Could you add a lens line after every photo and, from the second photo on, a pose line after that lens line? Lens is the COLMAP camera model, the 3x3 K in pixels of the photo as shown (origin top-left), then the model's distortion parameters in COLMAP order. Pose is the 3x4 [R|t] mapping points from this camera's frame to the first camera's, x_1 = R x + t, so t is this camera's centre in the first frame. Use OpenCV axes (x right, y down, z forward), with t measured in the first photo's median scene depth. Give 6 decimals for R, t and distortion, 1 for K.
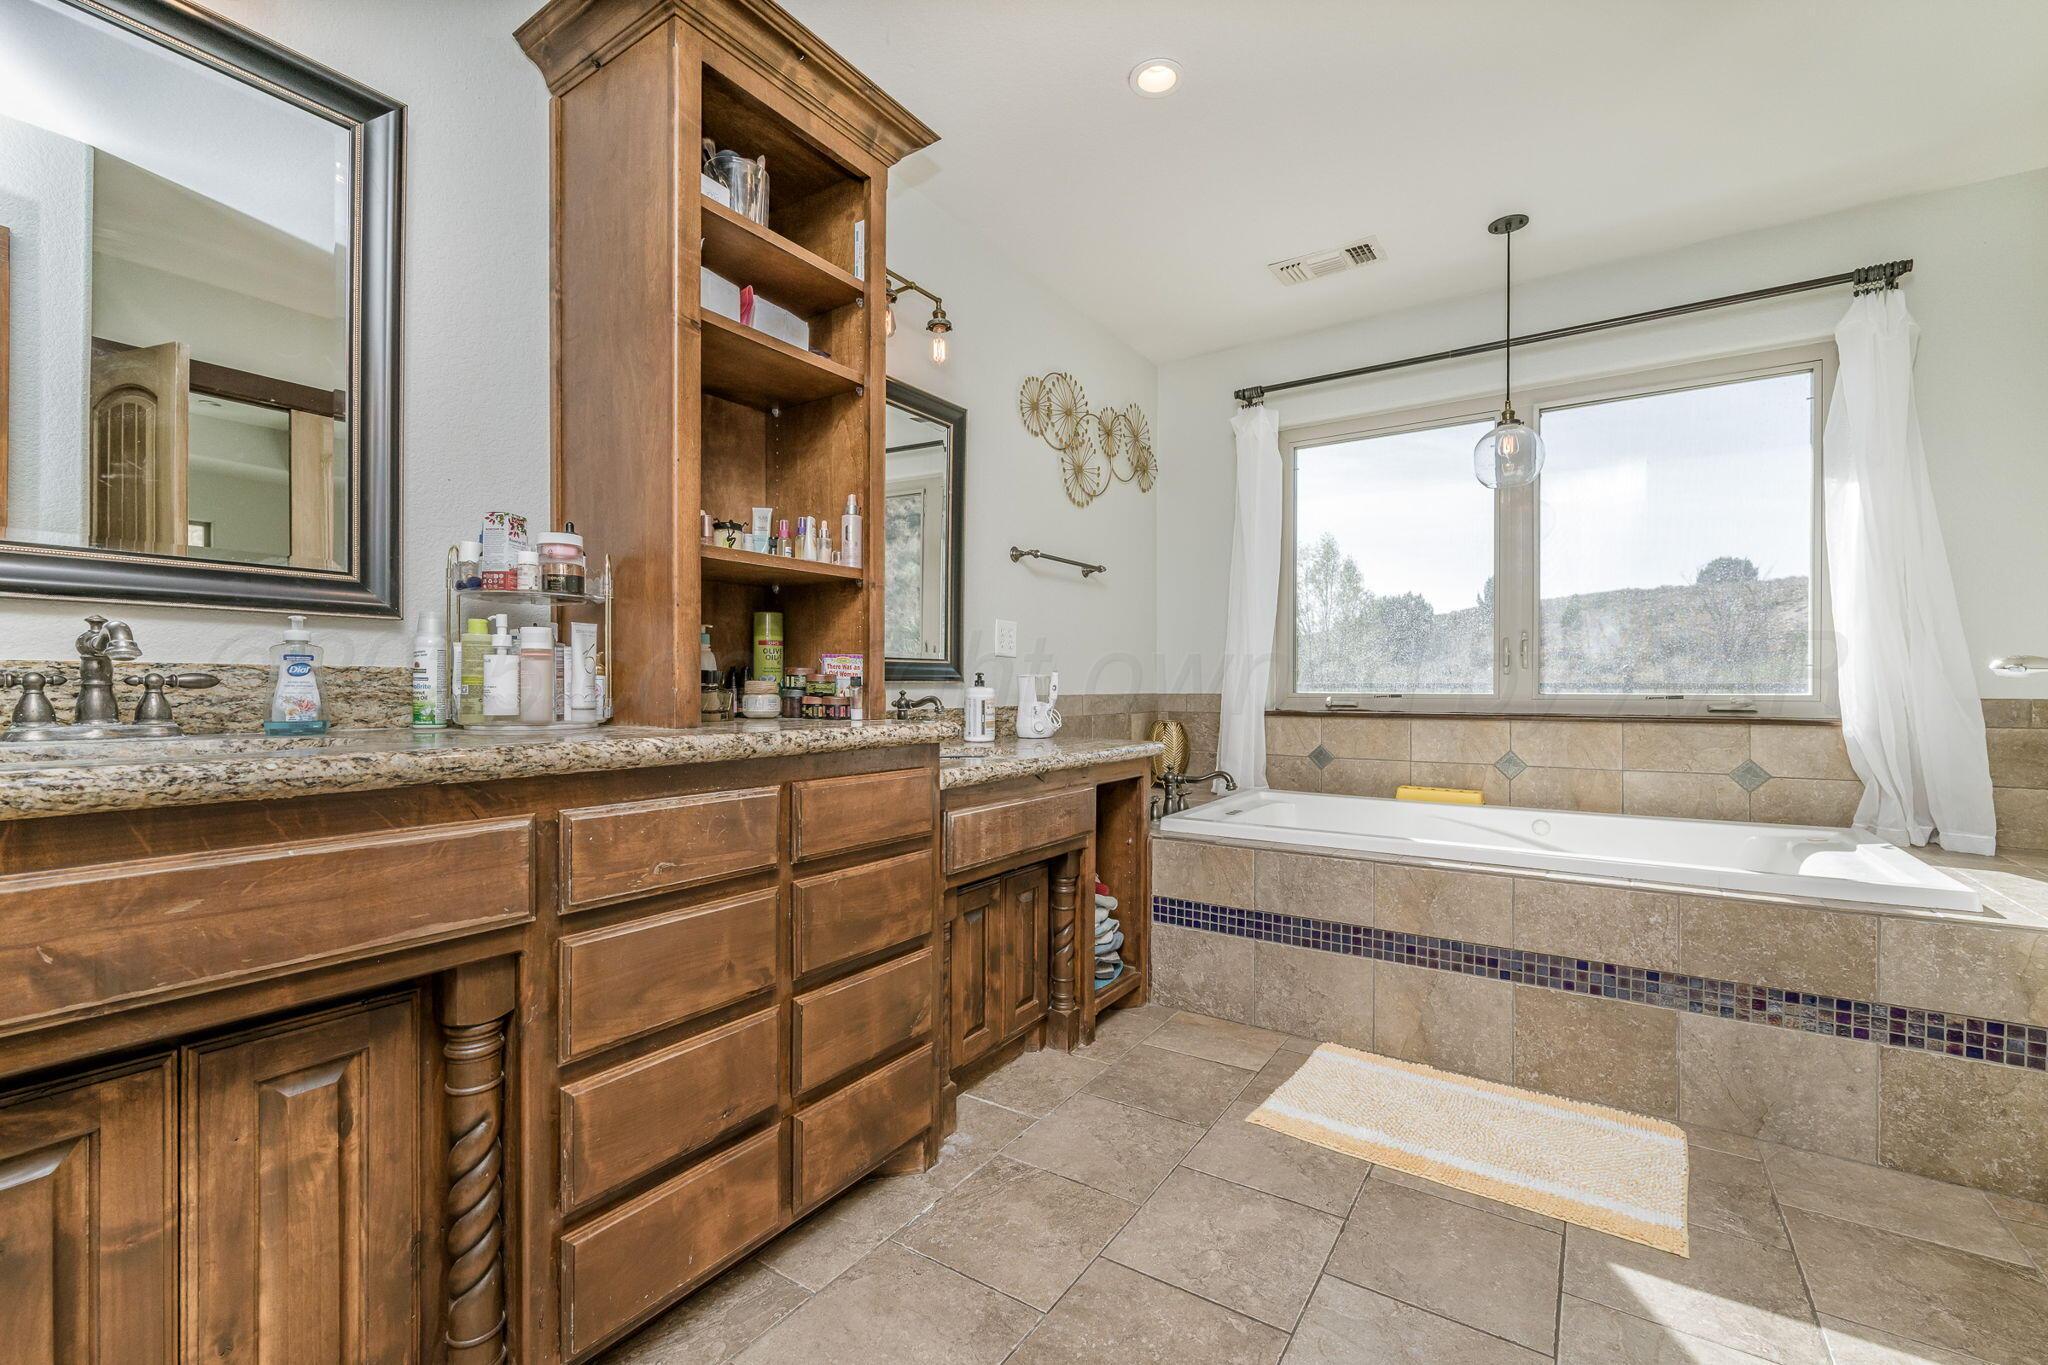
lens RADIAL K [[856.9, 0, 1038.0], [0, 856.9, 689.2], [0, 0, 1]] dist [-0.000604, -0.000172]
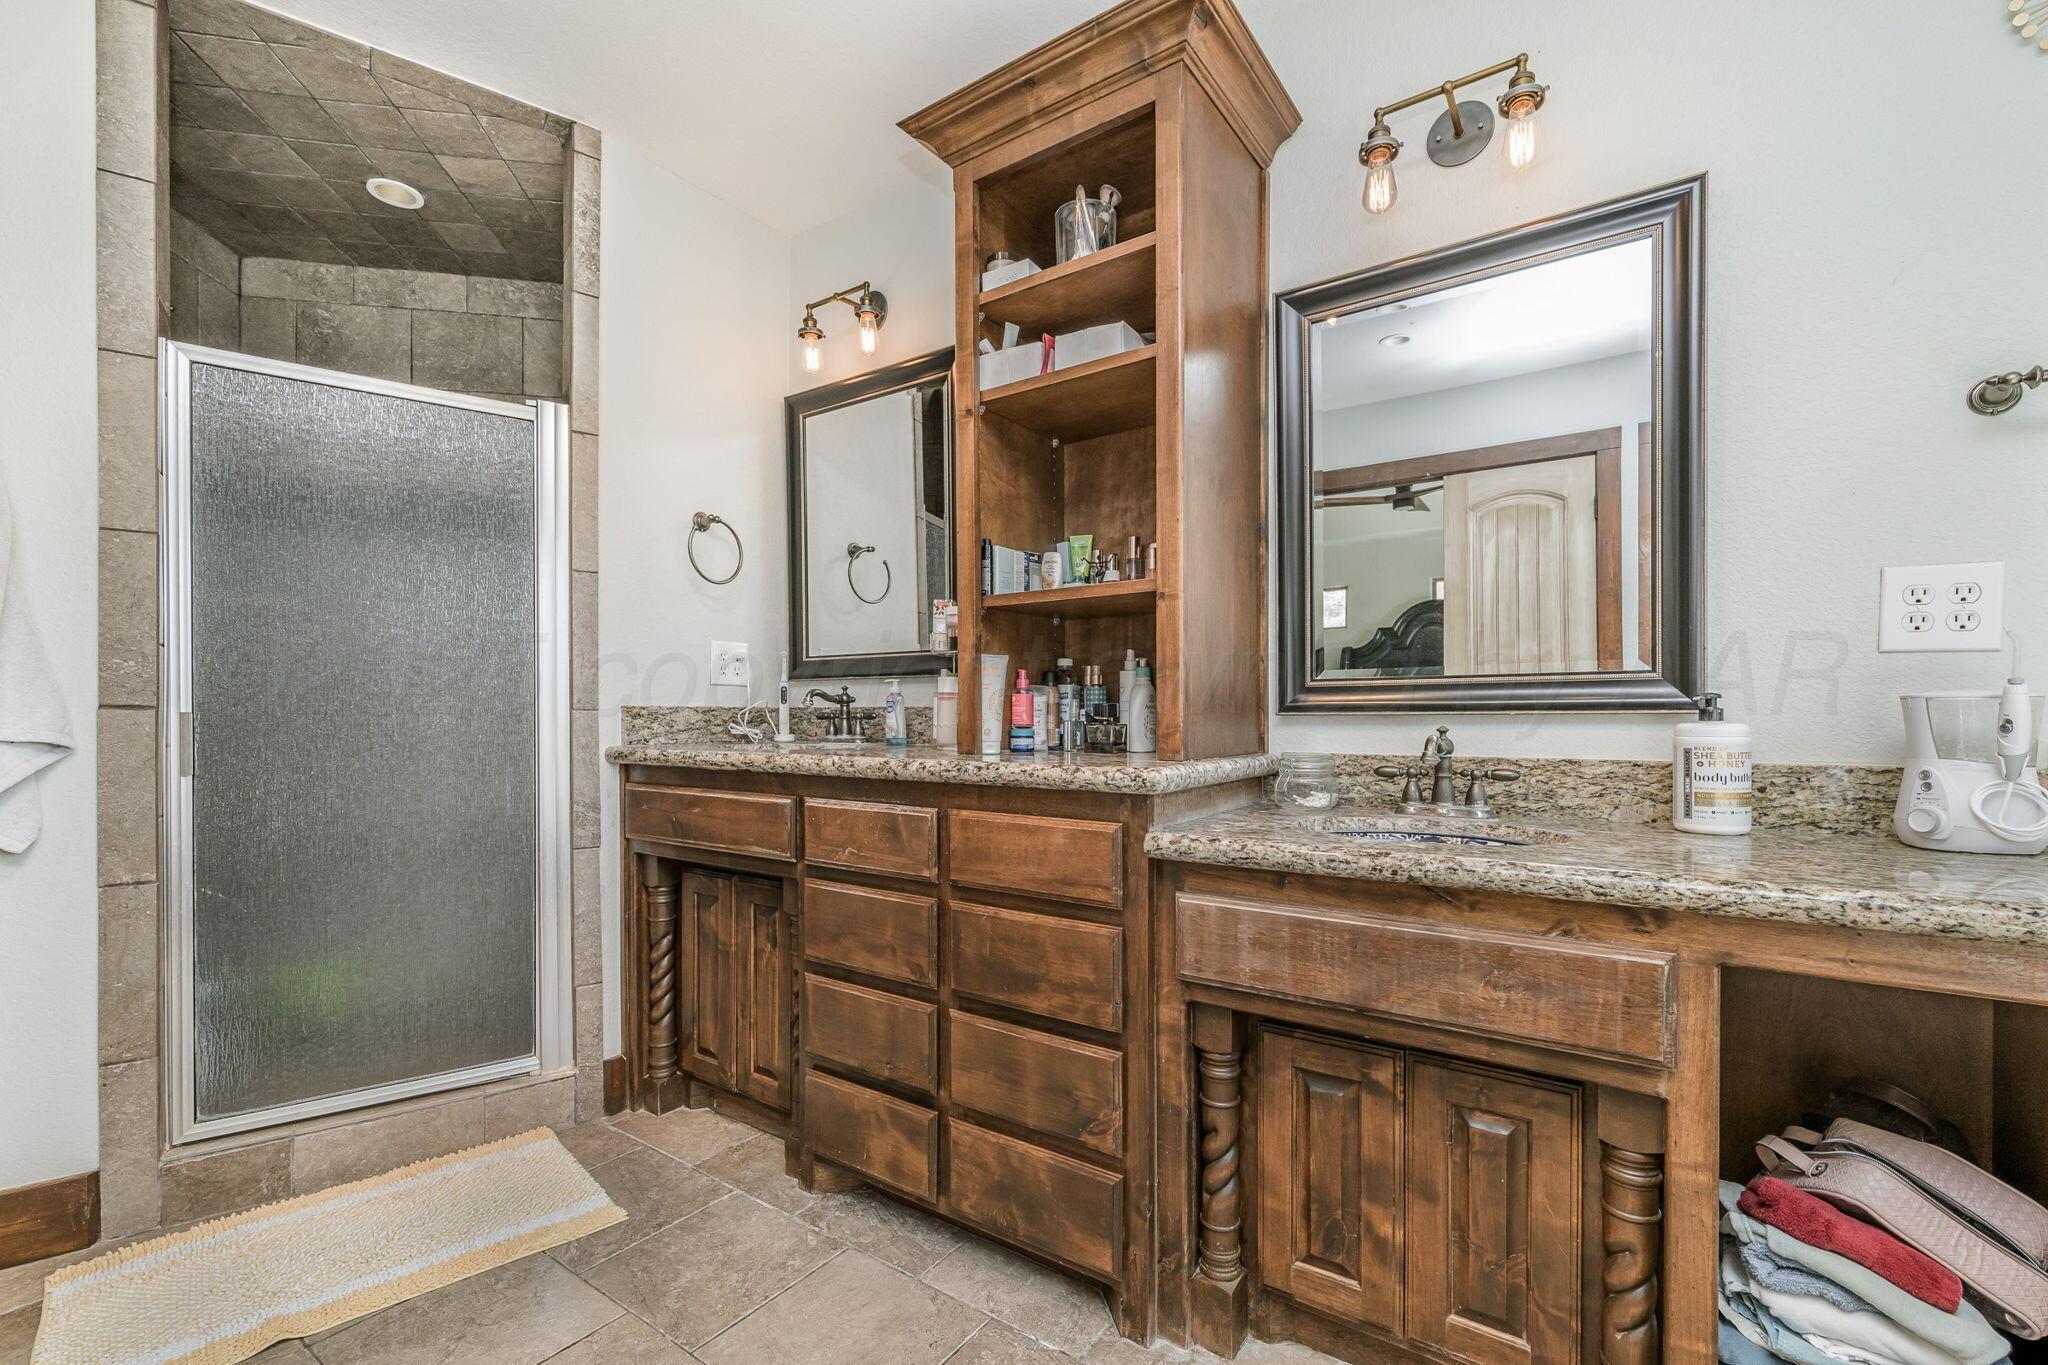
lens RADIAL K [[874.5, 0, 1030.5], [0, 874.5, 720.2], [0, 0, 1]] dist [0.000809, -0.000047]
pose [[-0.023795, 0.006054, -0.999699, 0.803638], [-0.004071, 0.999973, 0.006152, -0.009468], [0.999709, 0.004216, -0.023770, 1.115593]]
